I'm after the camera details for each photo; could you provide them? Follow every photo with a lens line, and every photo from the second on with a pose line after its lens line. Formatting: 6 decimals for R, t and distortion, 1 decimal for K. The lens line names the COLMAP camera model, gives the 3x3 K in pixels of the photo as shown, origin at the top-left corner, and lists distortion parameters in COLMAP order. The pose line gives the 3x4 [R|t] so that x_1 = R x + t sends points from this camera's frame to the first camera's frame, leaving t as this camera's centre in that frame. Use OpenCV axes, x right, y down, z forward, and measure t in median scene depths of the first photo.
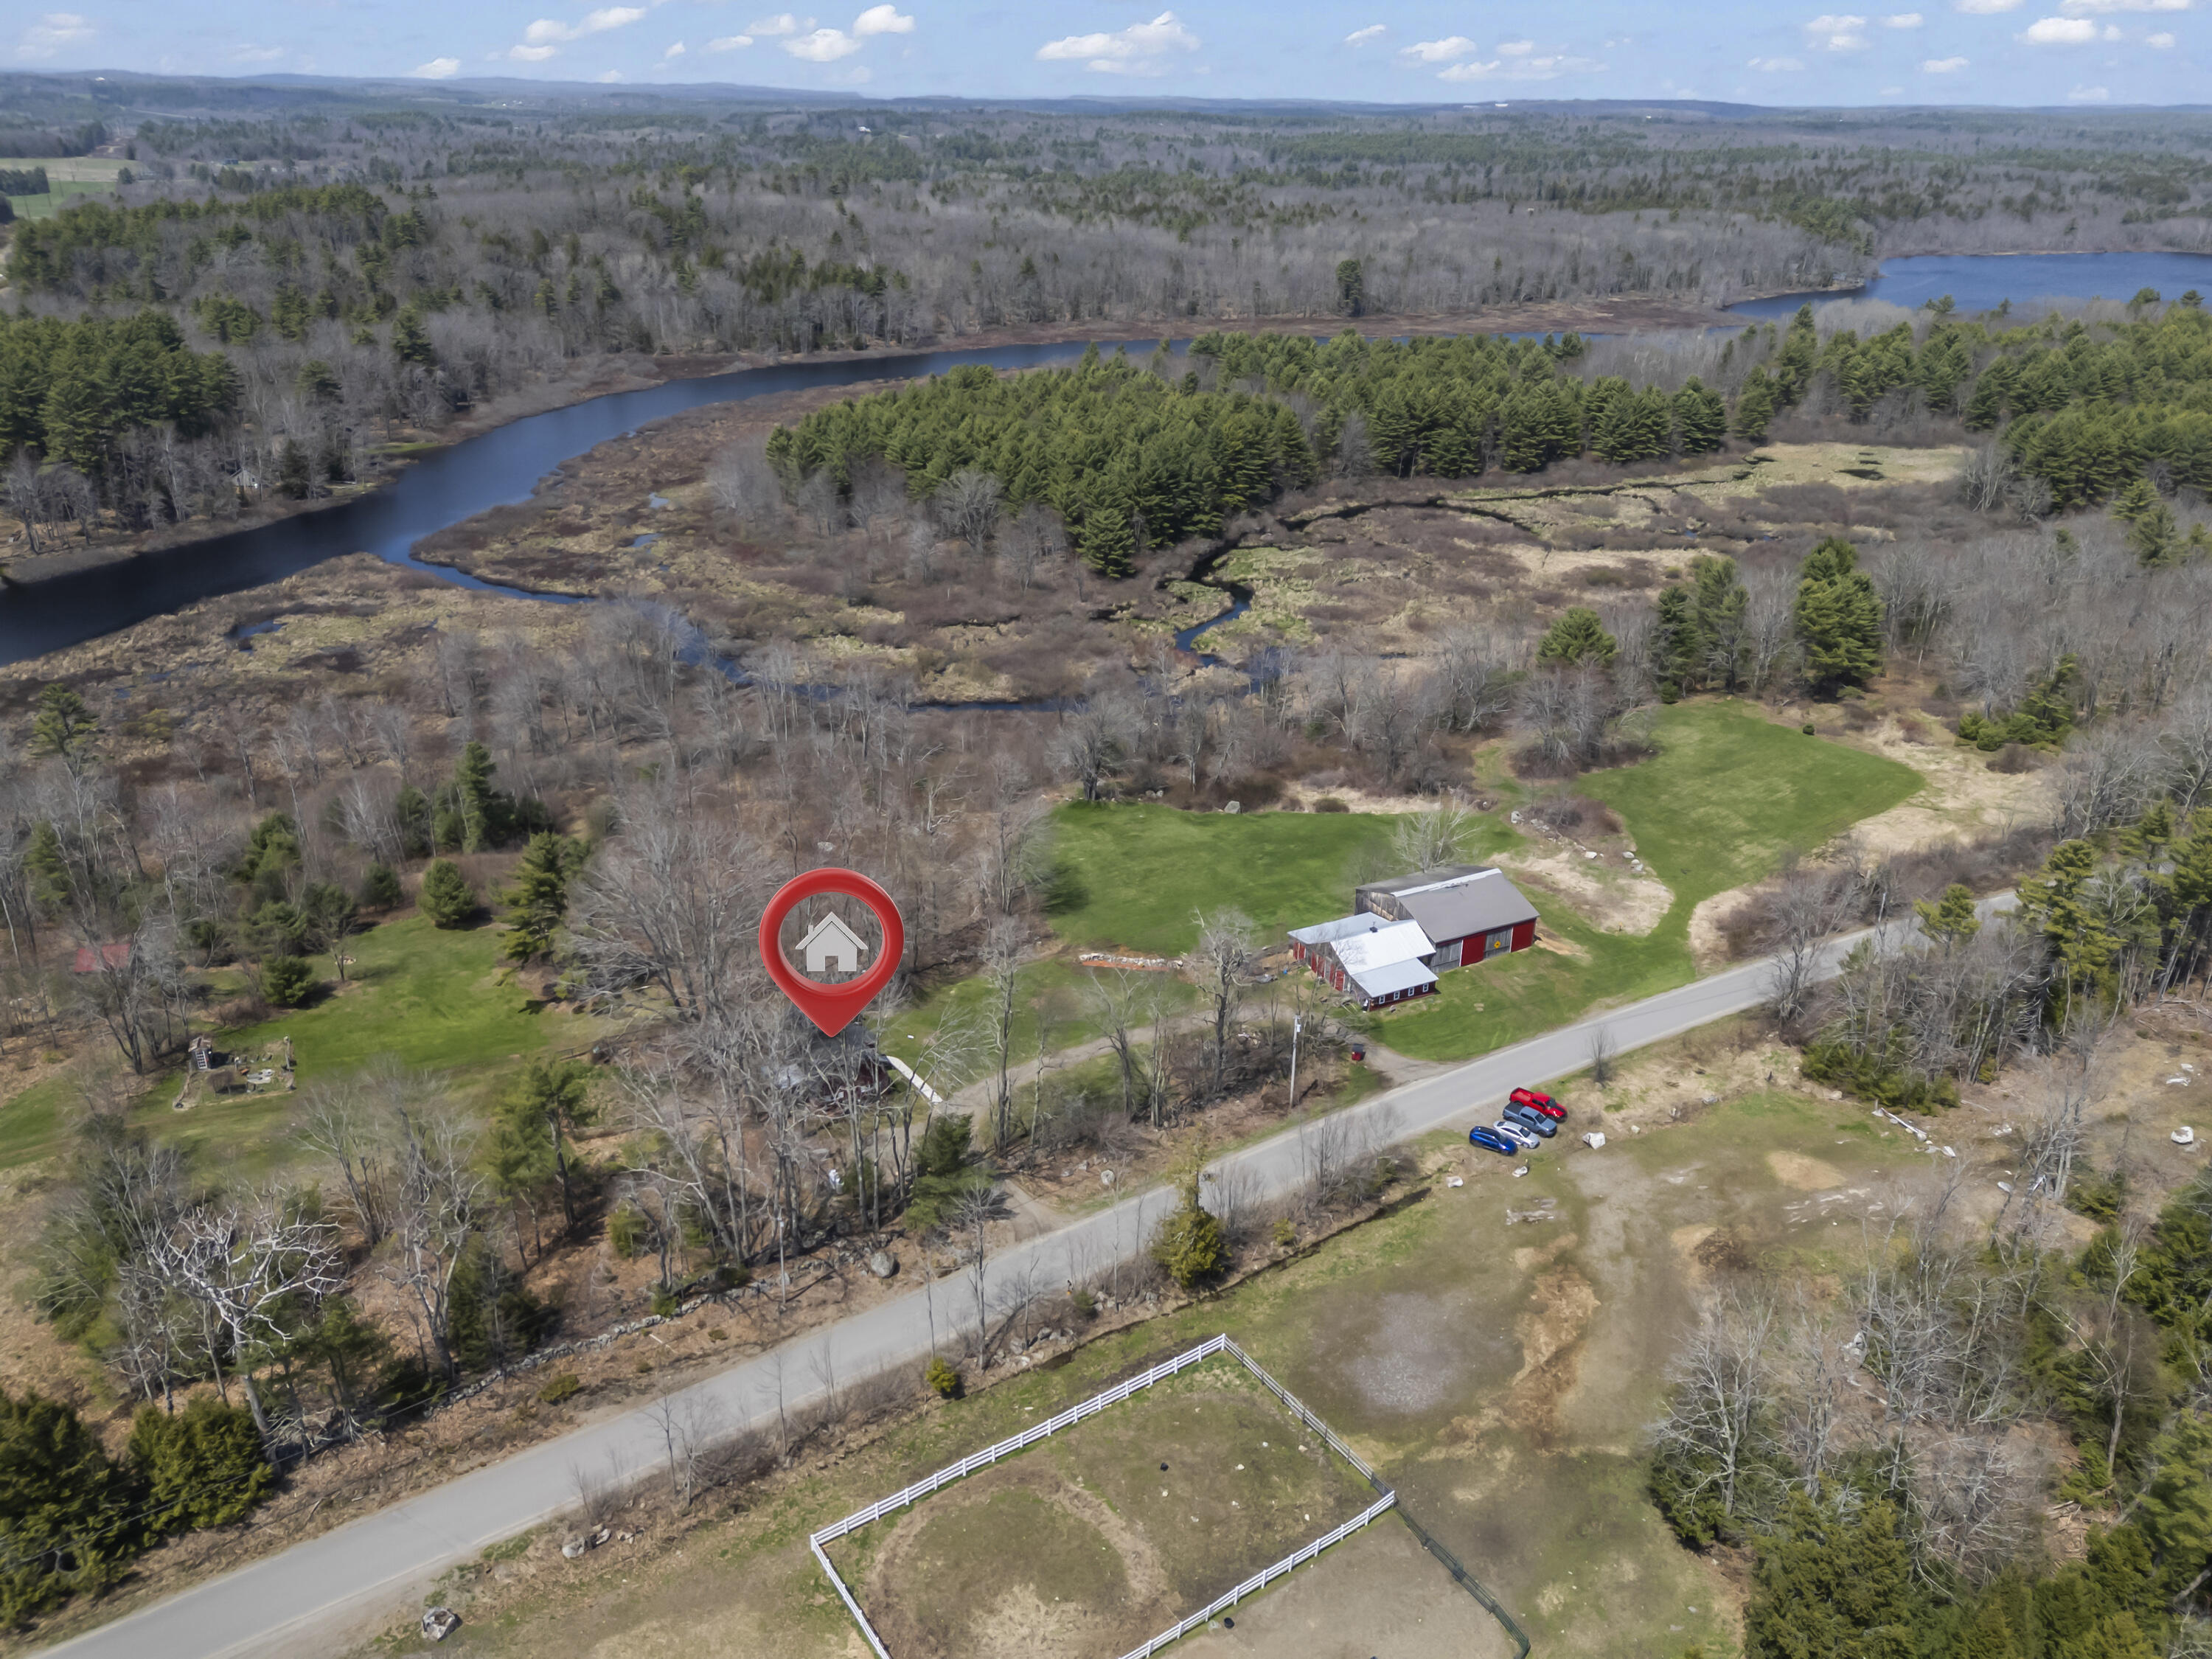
lens RADIAL K [[1632.6, 0, 1106.0], [0, 1632.6, 829.5], [0, 0, 1]] dist [0.030681, -0.005998]
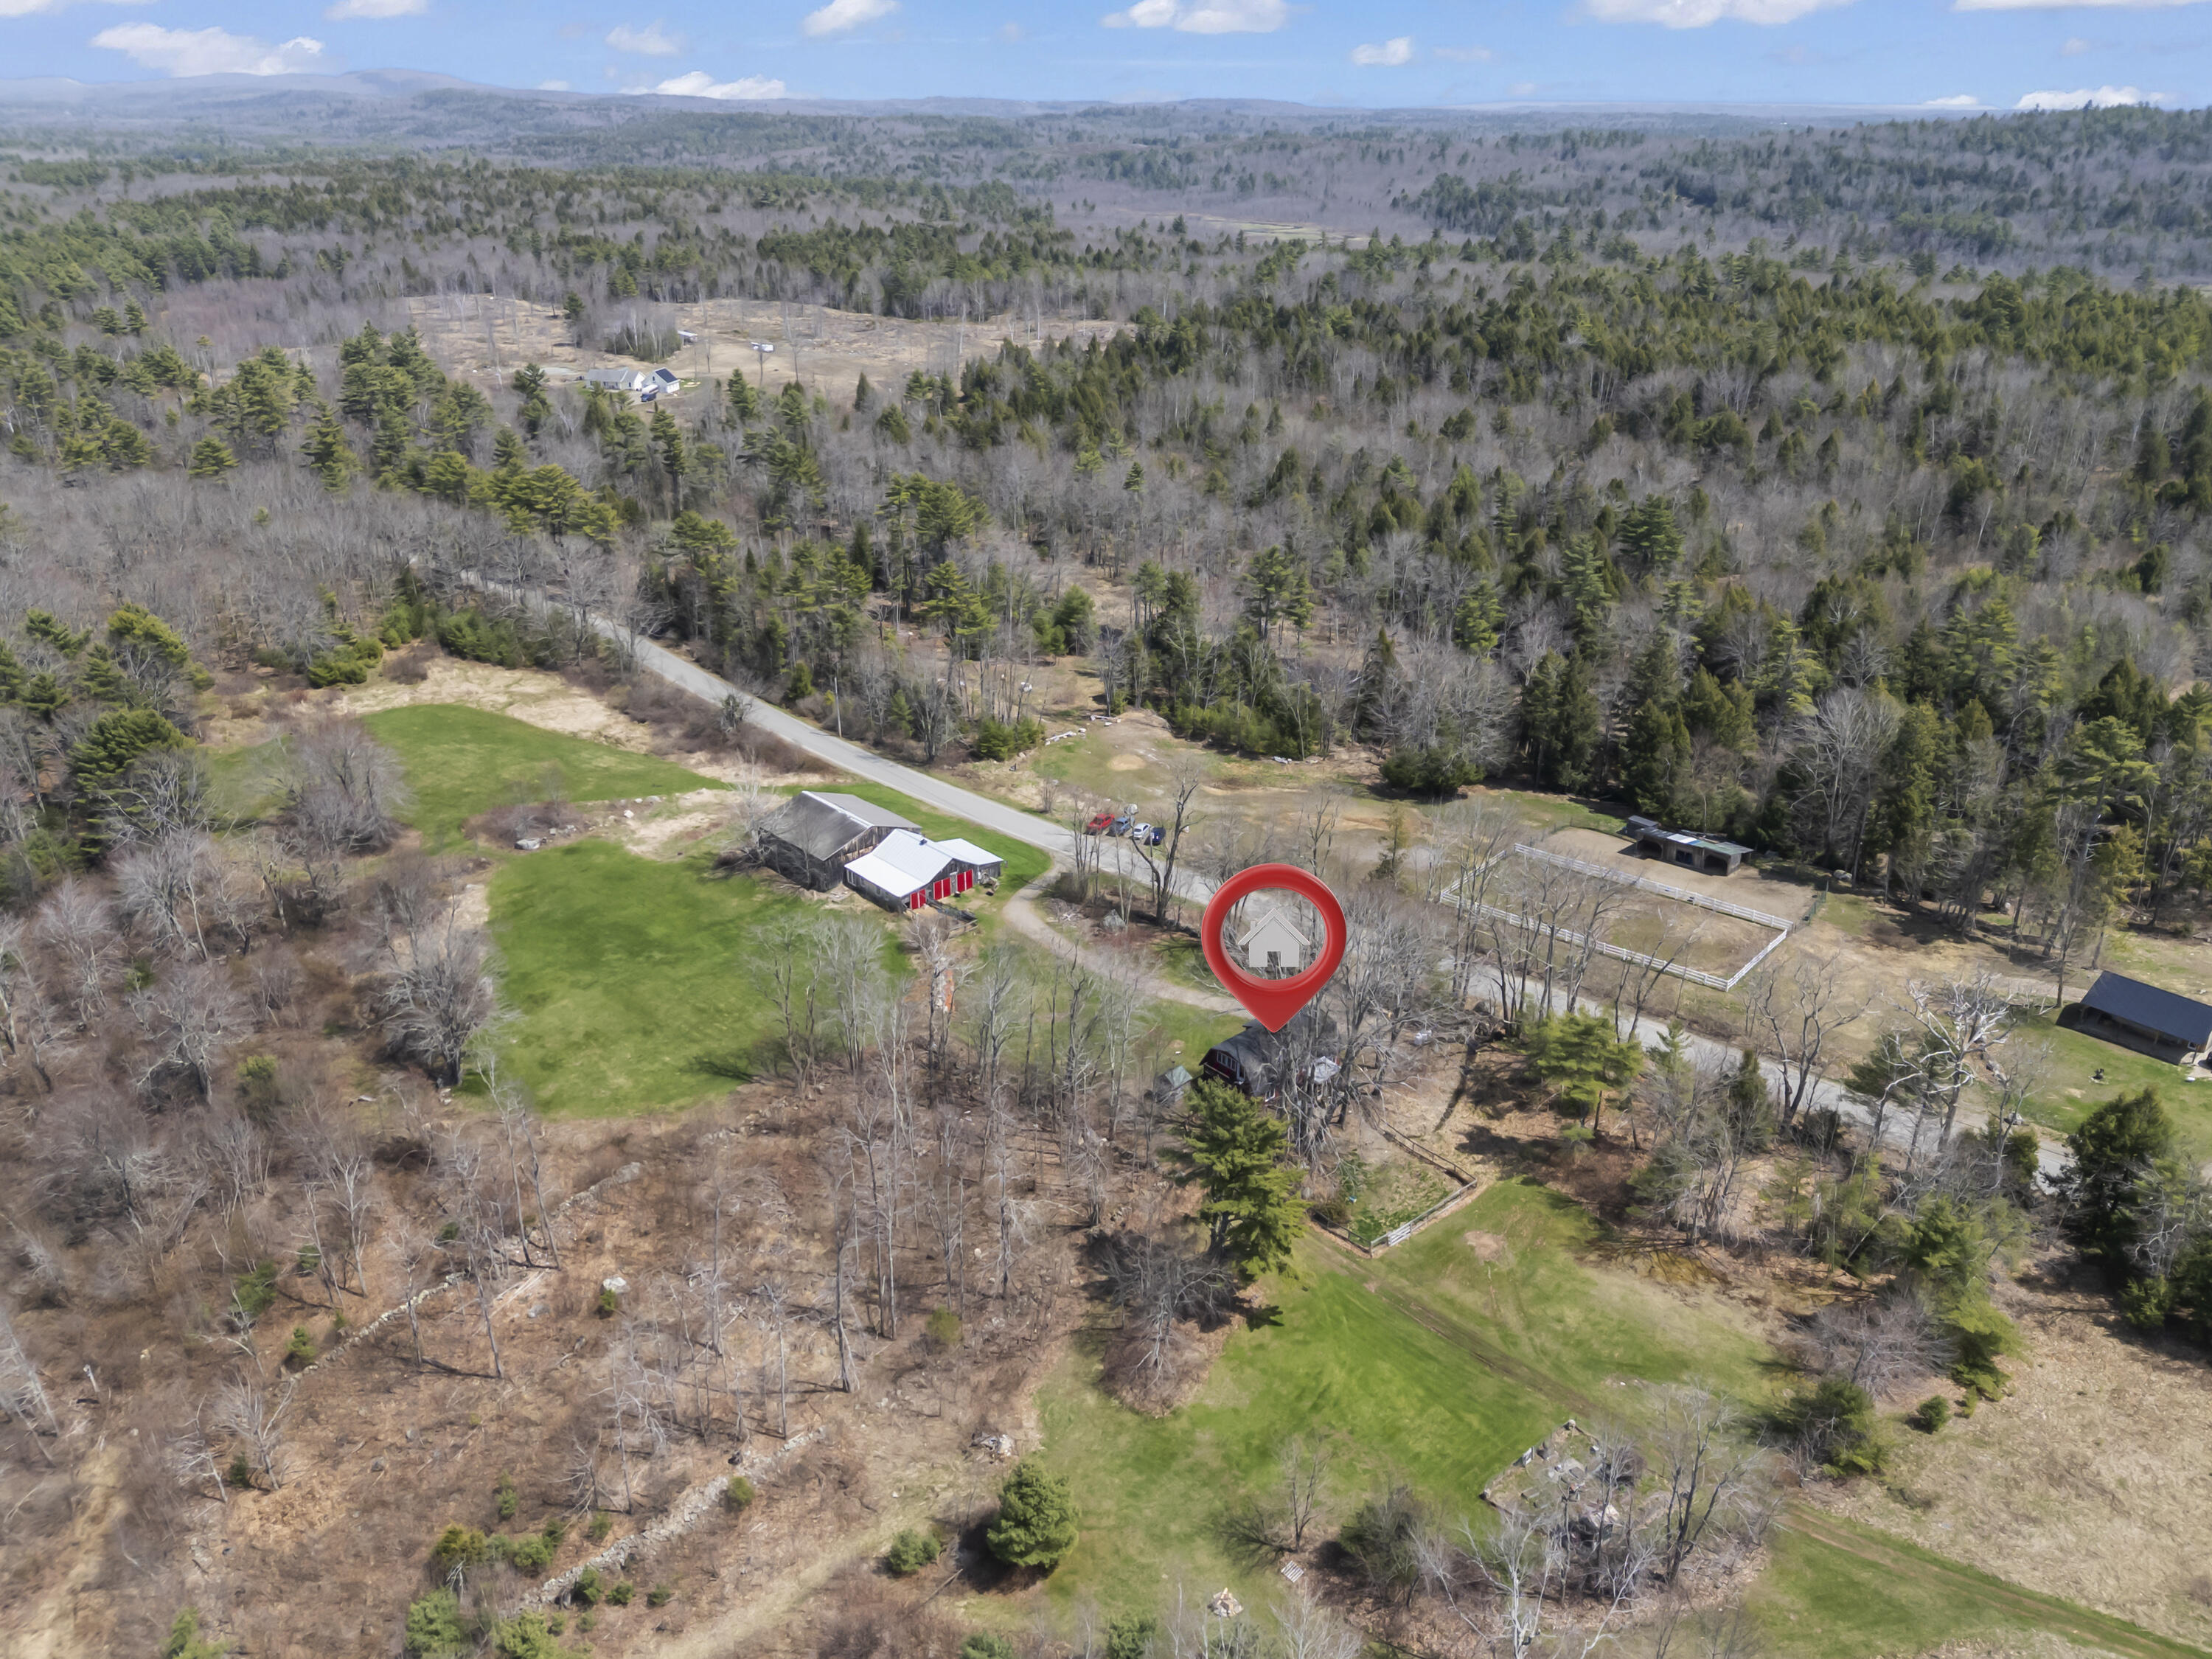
lens RADIAL K [[1632.6, 0, 1106.0], [0, 1632.6, 829.5], [0, 0, 1]] dist [0.030681, -0.005998]
pose [[-0.245625, -0.403073, 0.881590, -0.912808], [0.386865, 0.793125, 0.470413, -0.455098], [-0.888822, 0.456601, -0.038876, 1.011422]]
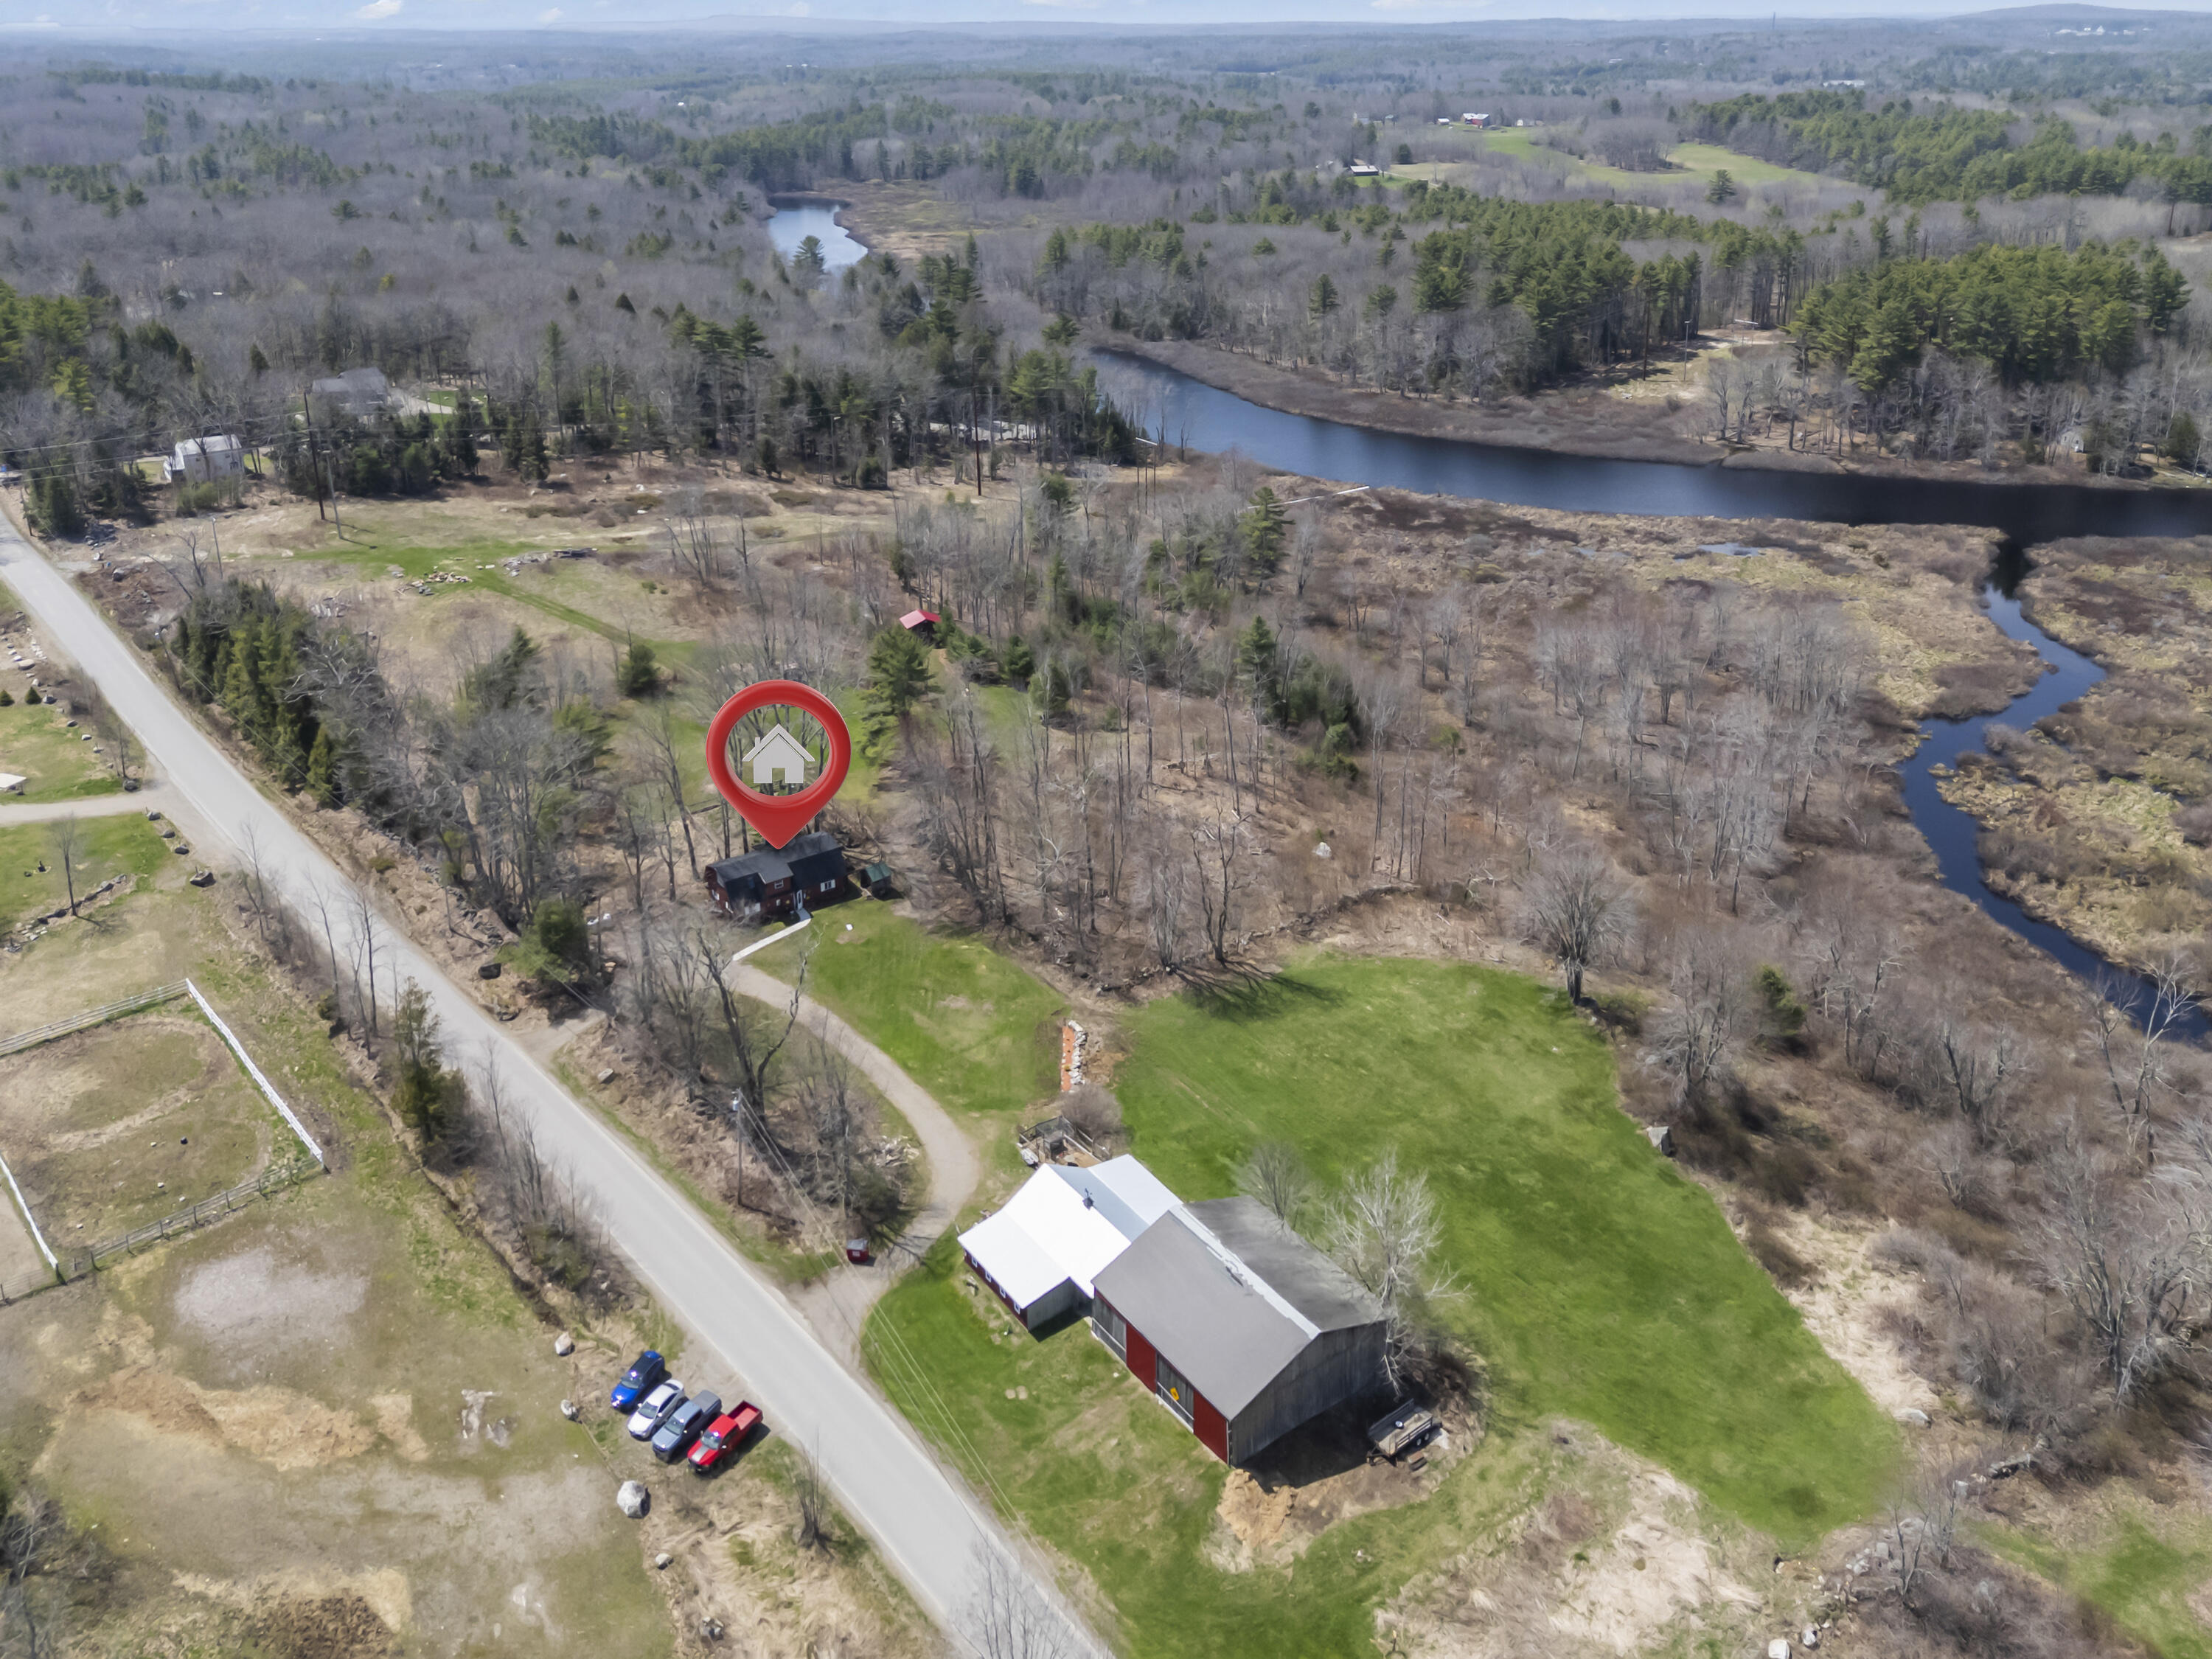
lens RADIAL K [[1632.6, 0, 1106.0], [0, 1632.6, 829.5], [0, 0, 1]] dist [0.030681, -0.005998]
pose [[0.124657, 0.433263, -0.892605, 0.746960], [-0.394520, 0.847092, 0.356074, -0.333783], [0.910393, 0.307763, 0.276526, 0.842006]]
